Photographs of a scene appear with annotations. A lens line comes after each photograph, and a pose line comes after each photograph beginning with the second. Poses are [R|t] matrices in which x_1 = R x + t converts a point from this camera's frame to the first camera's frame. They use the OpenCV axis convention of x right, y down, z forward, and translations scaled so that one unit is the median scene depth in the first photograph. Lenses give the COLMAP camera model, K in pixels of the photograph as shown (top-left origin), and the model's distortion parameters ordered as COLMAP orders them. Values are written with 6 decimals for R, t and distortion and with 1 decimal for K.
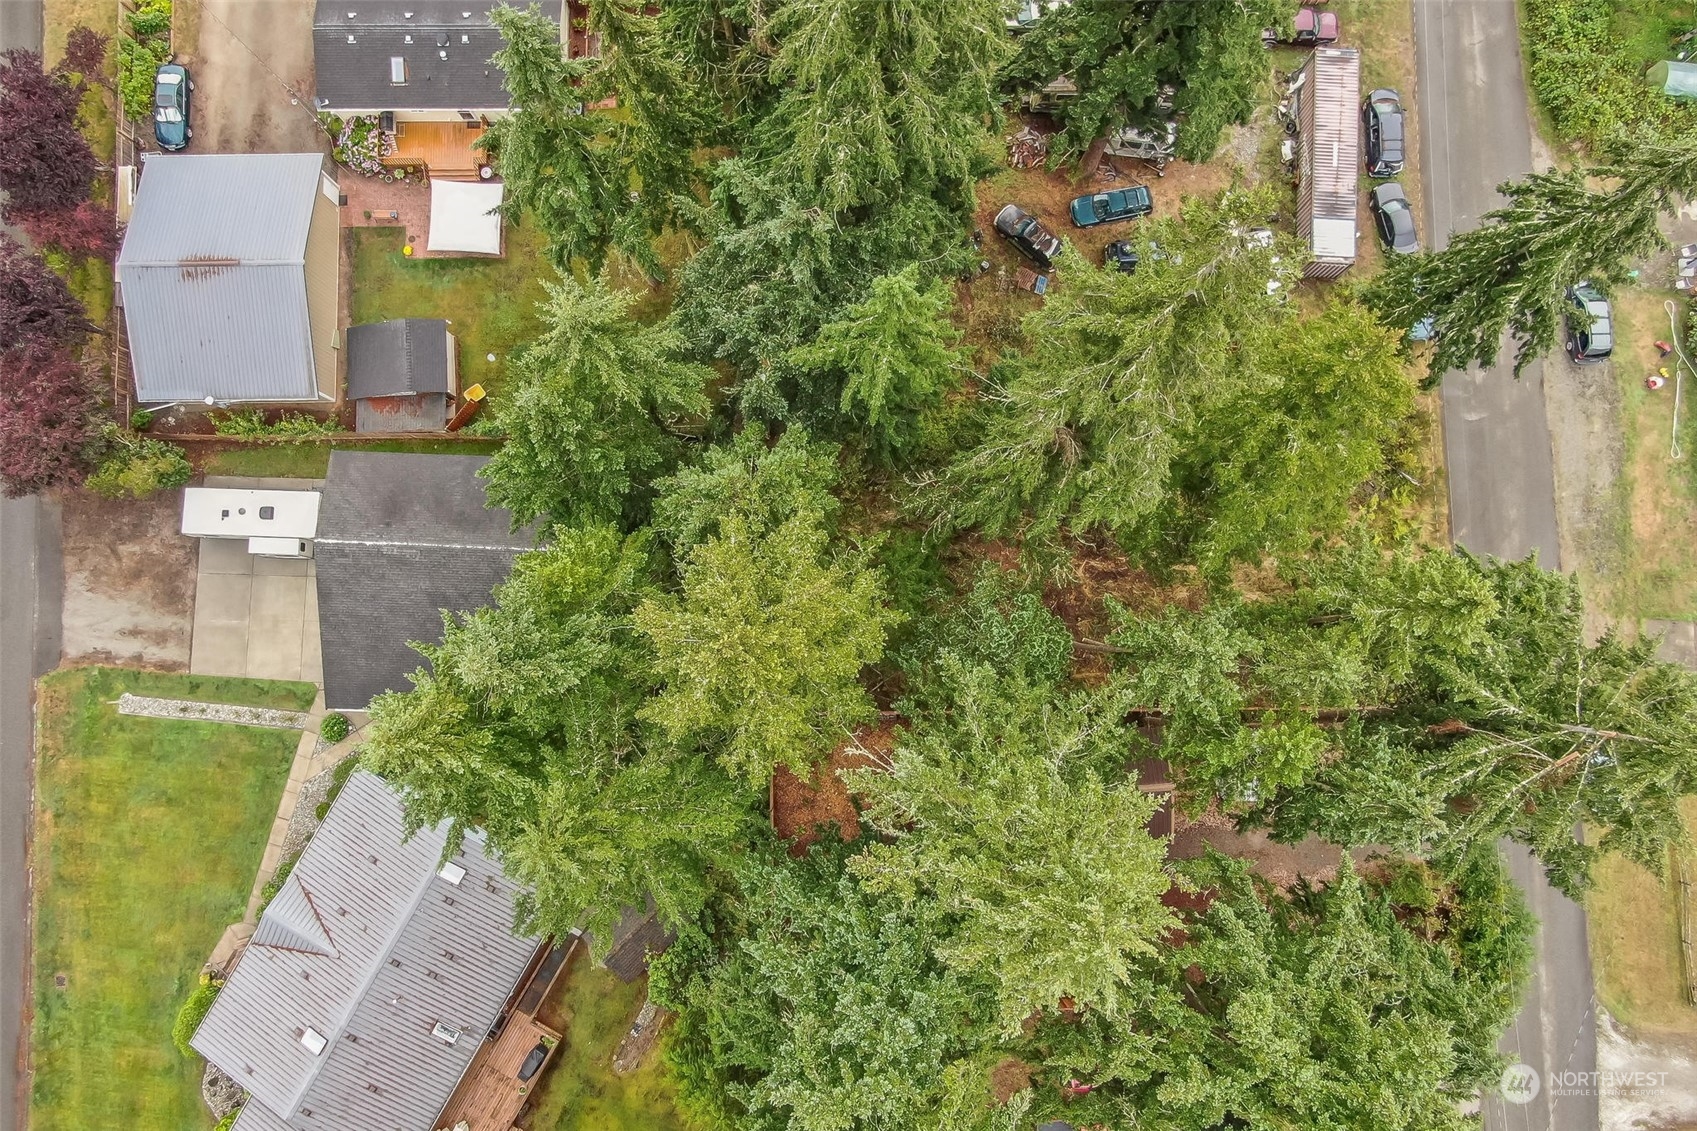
lens RADIAL K [[1220.1, 0, 856.9], [0, 1220.1, 566.2], [0, 0, 1]] dist [-0.018692, 0.006967]
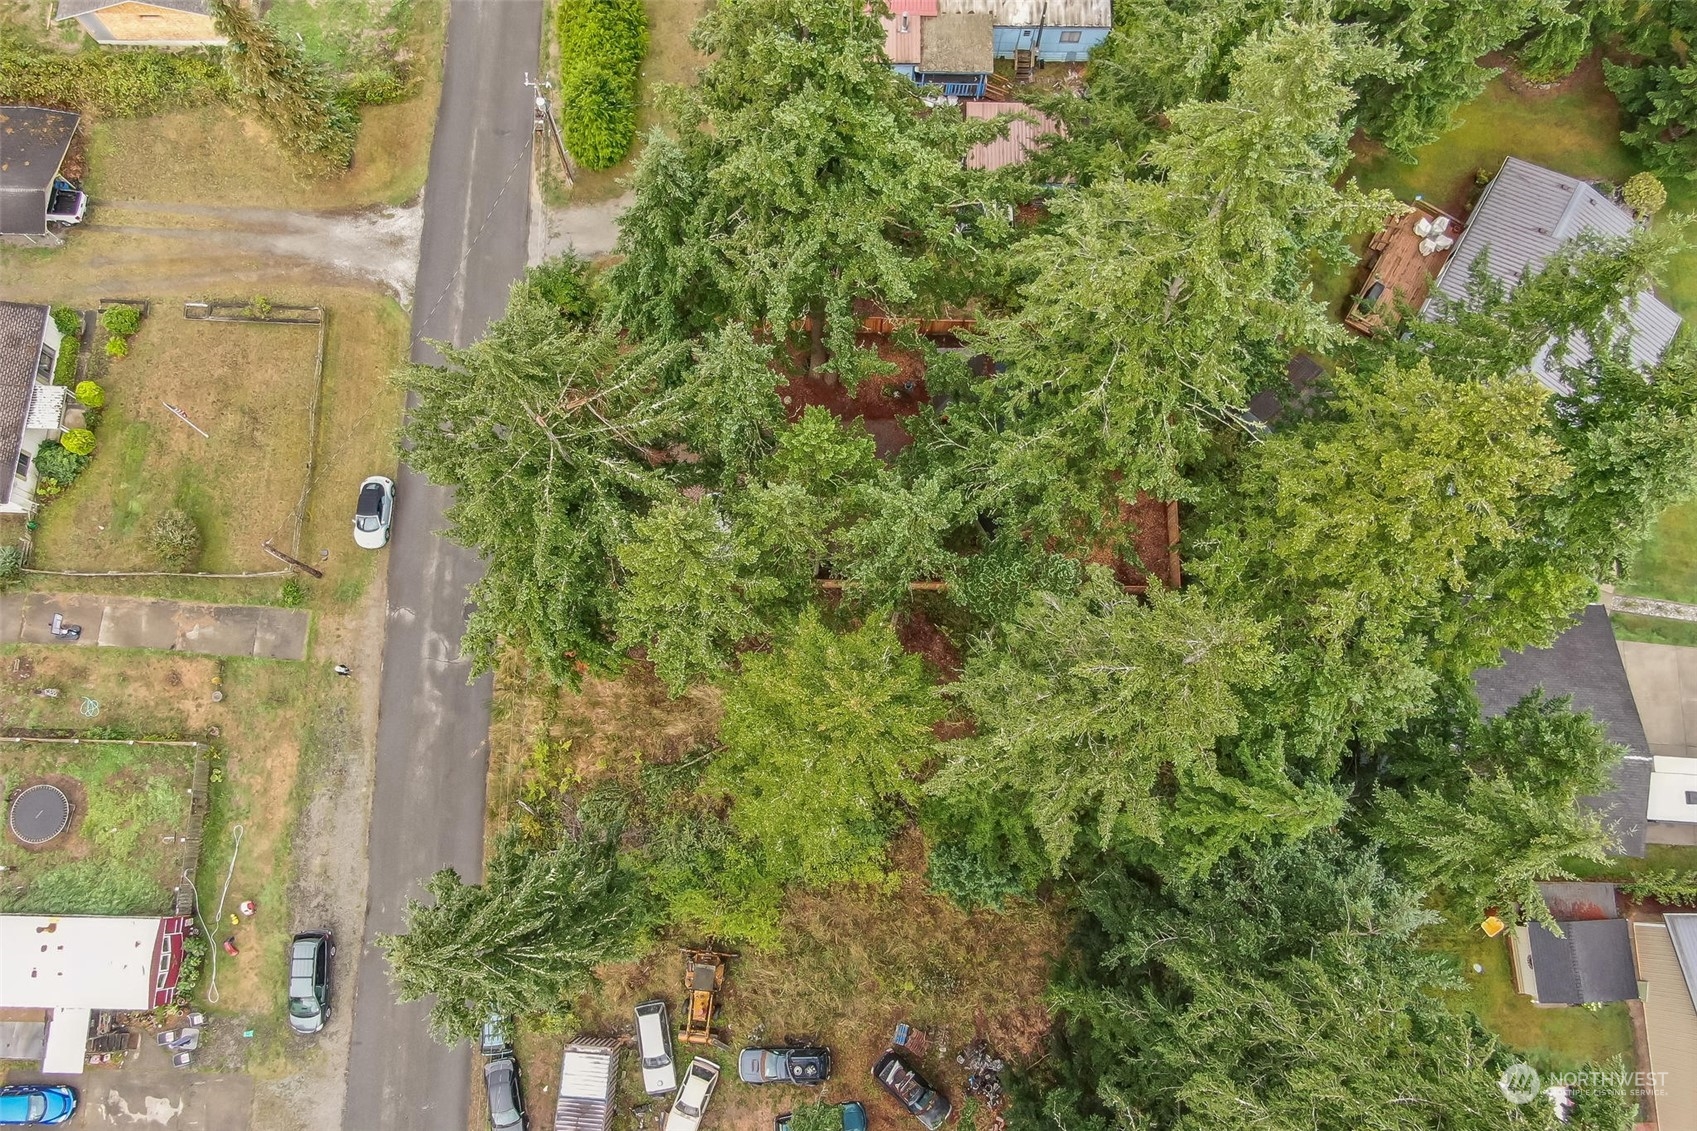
lens RADIAL K [[1220.1, 0, 846.0], [0, 1220.1, 571.1], [0, 0, 1]] dist [-0.018692, 0.006967]
pose [[-0.999466, -0.030494, -0.011773, 0.217325], [0.025419, -0.951496, 0.306610, -0.182852], [-0.020551, 0.306147, 0.951762, 0.015327]]
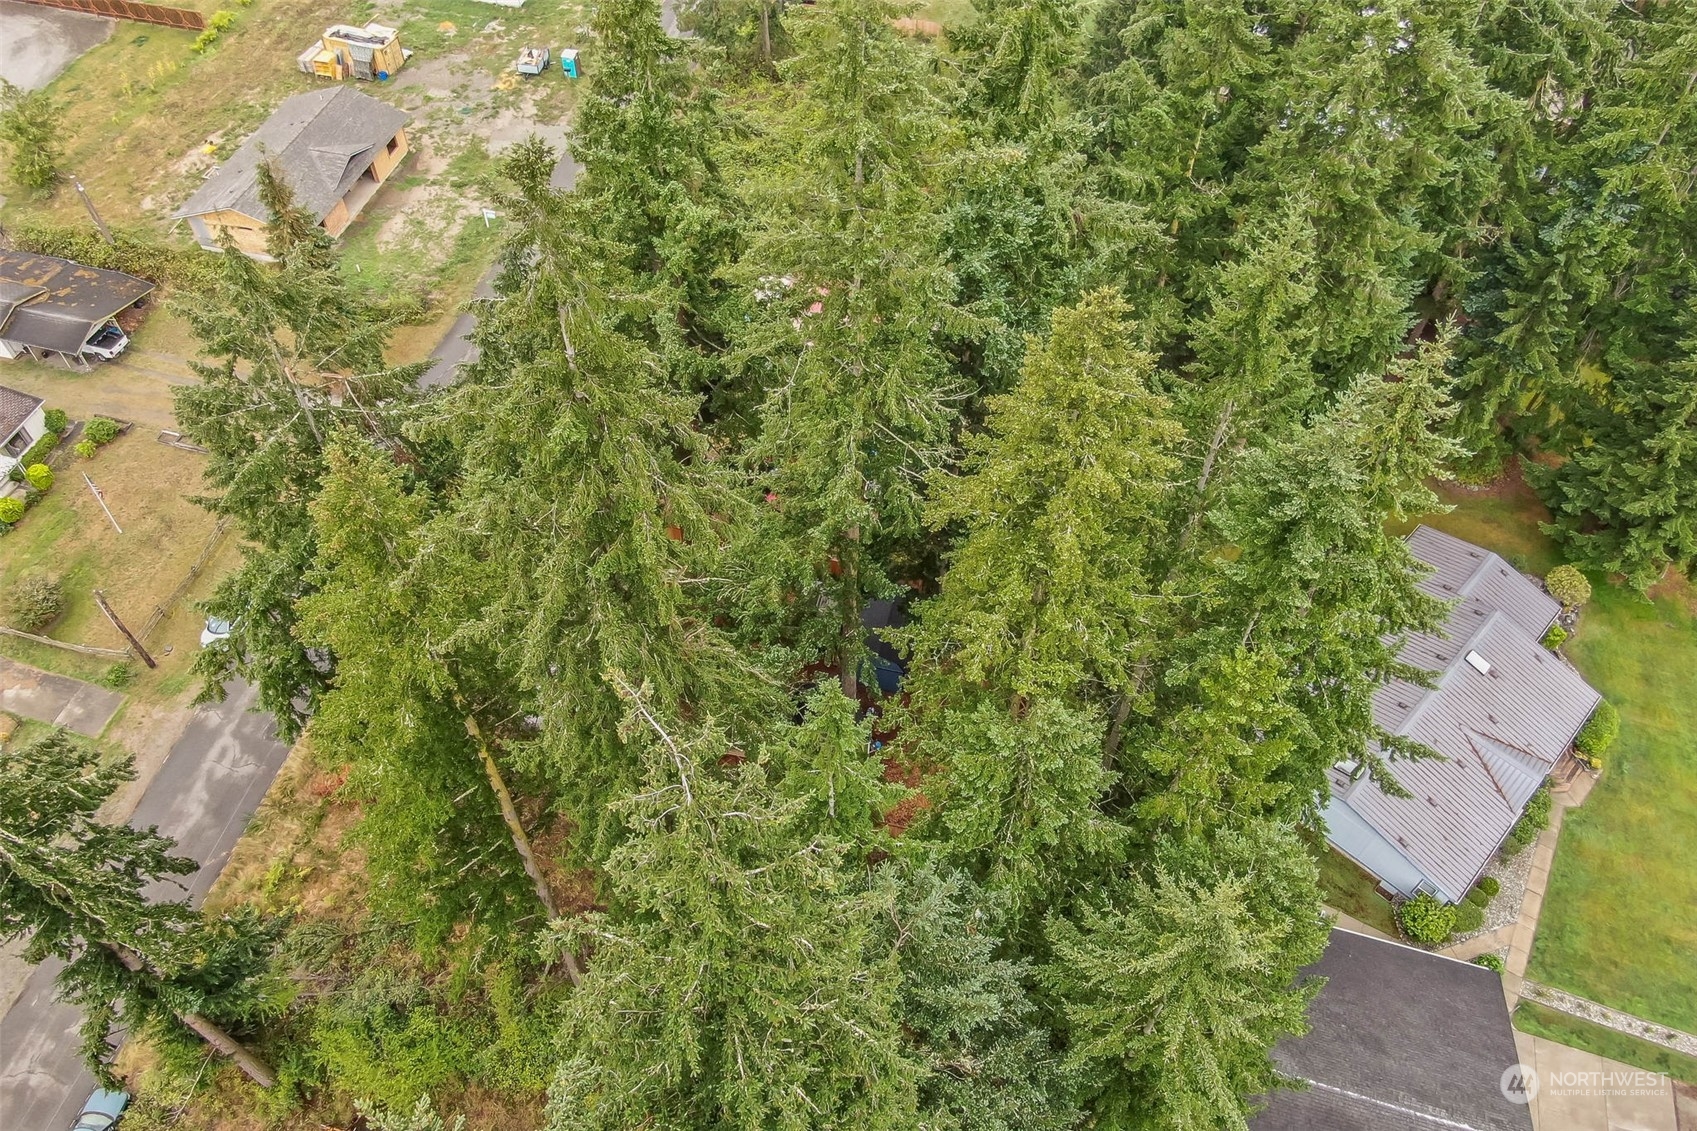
lens RADIAL K [[1220.1, 0, 850.7], [0, 1220.1, 566.8], [0, 0, 1]] dist [-0.018692, 0.006967]
pose [[-0.969161, -0.206278, 0.134818, -0.038217], [0.242880, -0.707095, 0.664097, -0.357792], [-0.041660, 0.676362, 0.735390, 0.169376]]
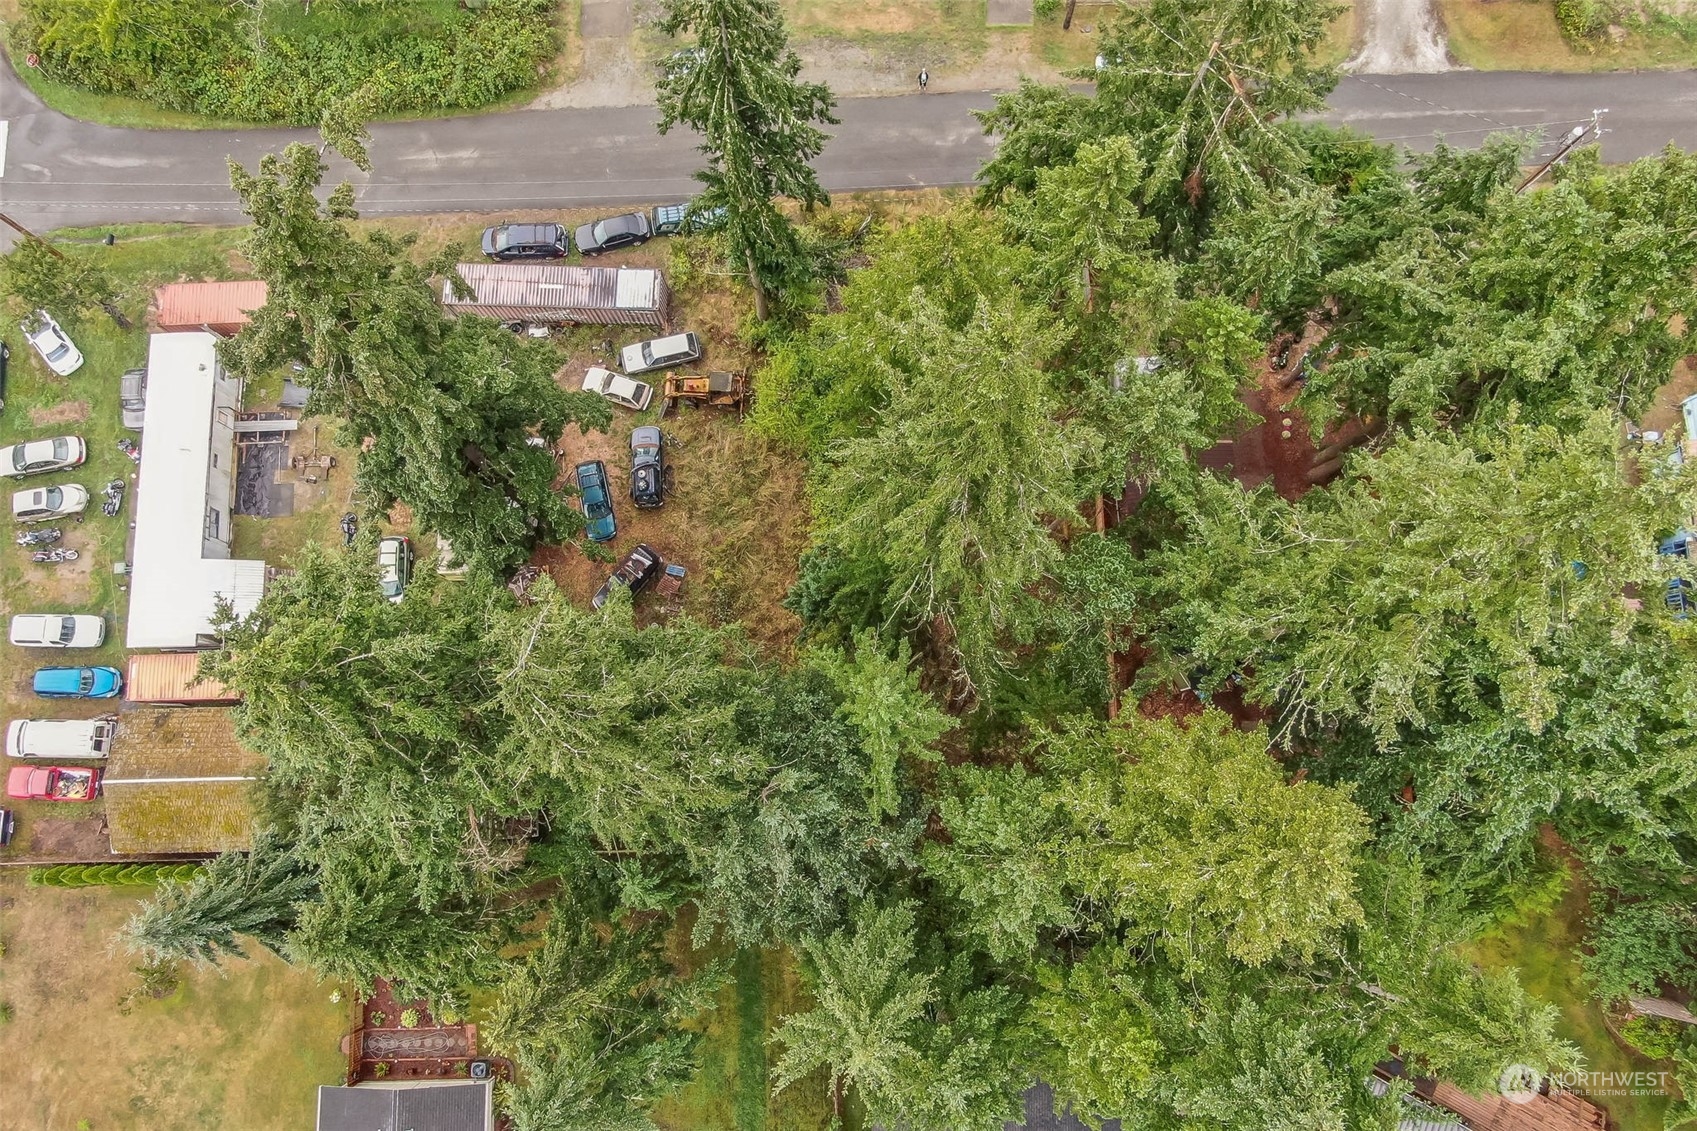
lens RADIAL K [[1220.1, 0, 849.6], [0, 1220.1, 559.5], [0, 0, 1]] dist [-0.018692, 0.006967]
pose [[-0.018404, -0.985481, 0.168786, -0.010878], [0.996978, -0.005345, 0.077501, -0.168203], [-0.075473, 0.169702, 0.982601, 0.011131]]
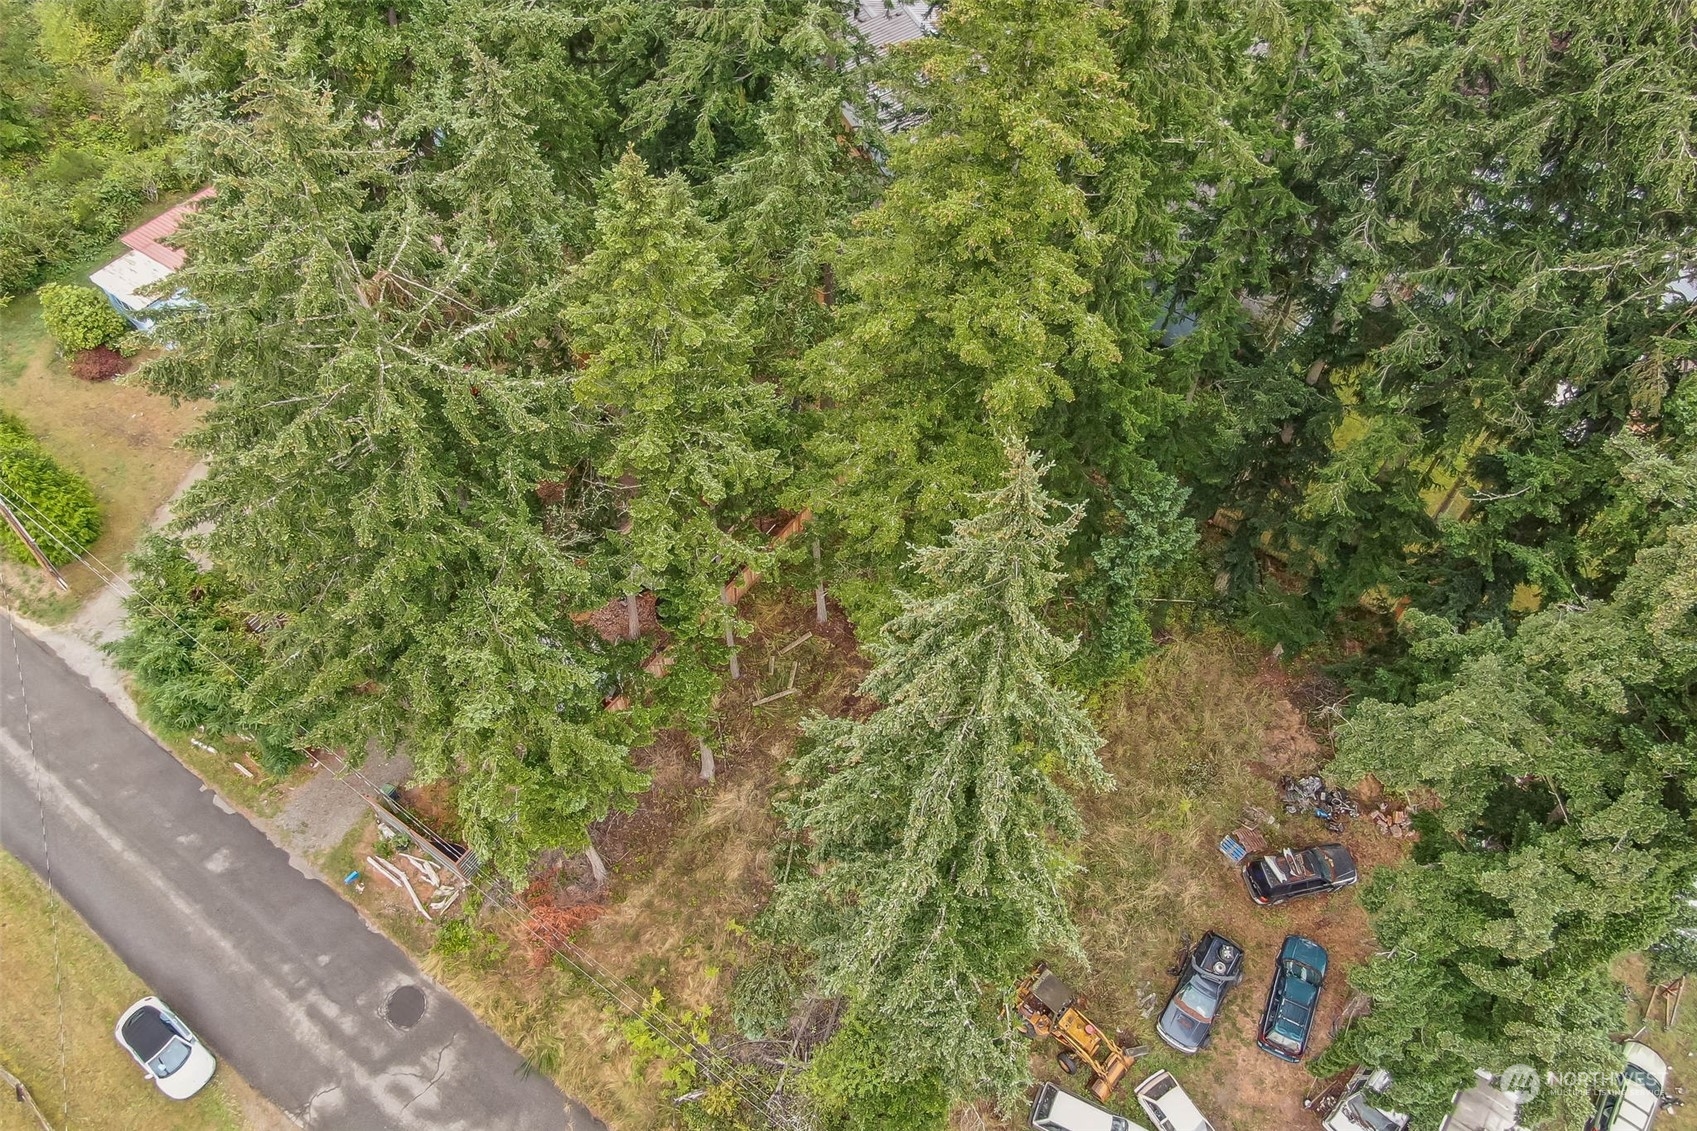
lens RADIAL K [[1220.1, 0, 847.3], [0, 1220.1, 578.4], [0, 0, 1]] dist [-0.018692, 0.006967]
pose [[-0.600259, 0.635380, -0.485779, 0.540884], [-0.798934, -0.447991, 0.401258, -0.268923], [0.037326, 0.628964, 0.776538, 0.339761]]
